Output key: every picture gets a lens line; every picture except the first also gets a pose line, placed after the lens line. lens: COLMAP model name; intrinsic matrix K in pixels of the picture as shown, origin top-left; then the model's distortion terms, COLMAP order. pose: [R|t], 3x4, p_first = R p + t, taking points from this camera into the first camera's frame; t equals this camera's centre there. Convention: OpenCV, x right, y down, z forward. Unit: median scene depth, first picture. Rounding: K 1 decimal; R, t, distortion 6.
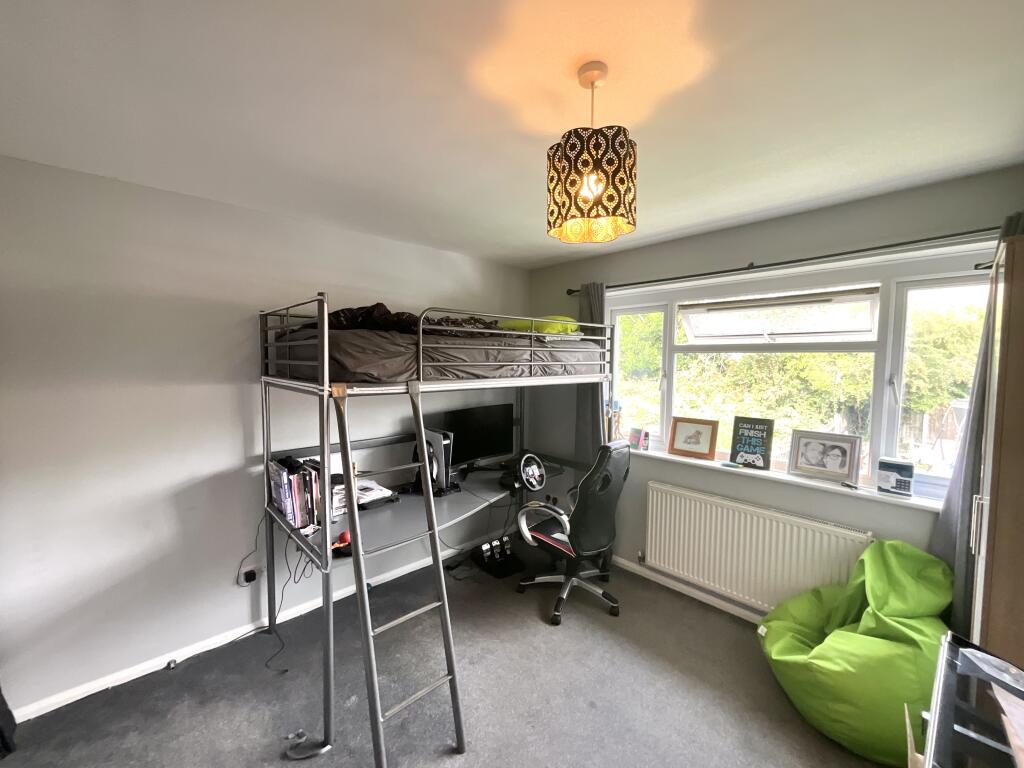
lens RADIAL K [[411.5, 0, 512.0], [0, 411.5, 384.0], [0, 0, 1]] dist [-0.000612, 0.000682]
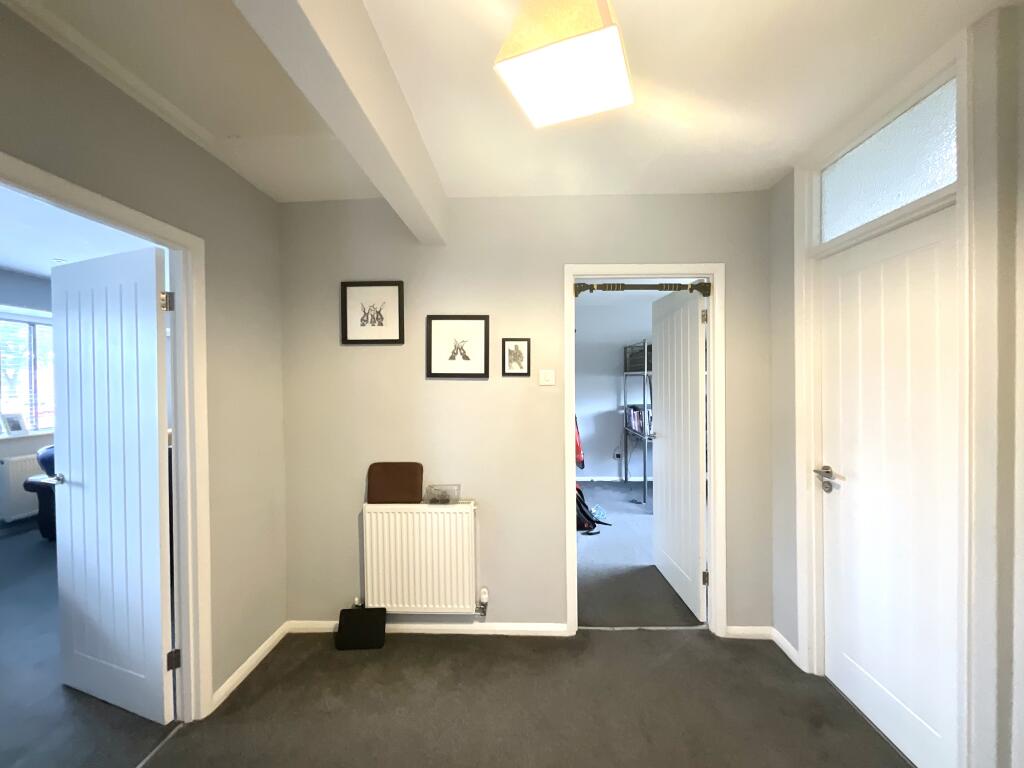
lens RADIAL K [[411.5, 0, 512.0], [0, 411.5, 384.0], [0, 0, 1]] dist [-0.000612, 0.000682]
pose [[0.703309, 0.000709, -0.710884, 0.643928], [-0.025978, 0.999357, -0.024705, 0.124798], [0.710409, 0.035842, 0.702876, -1.161441]]
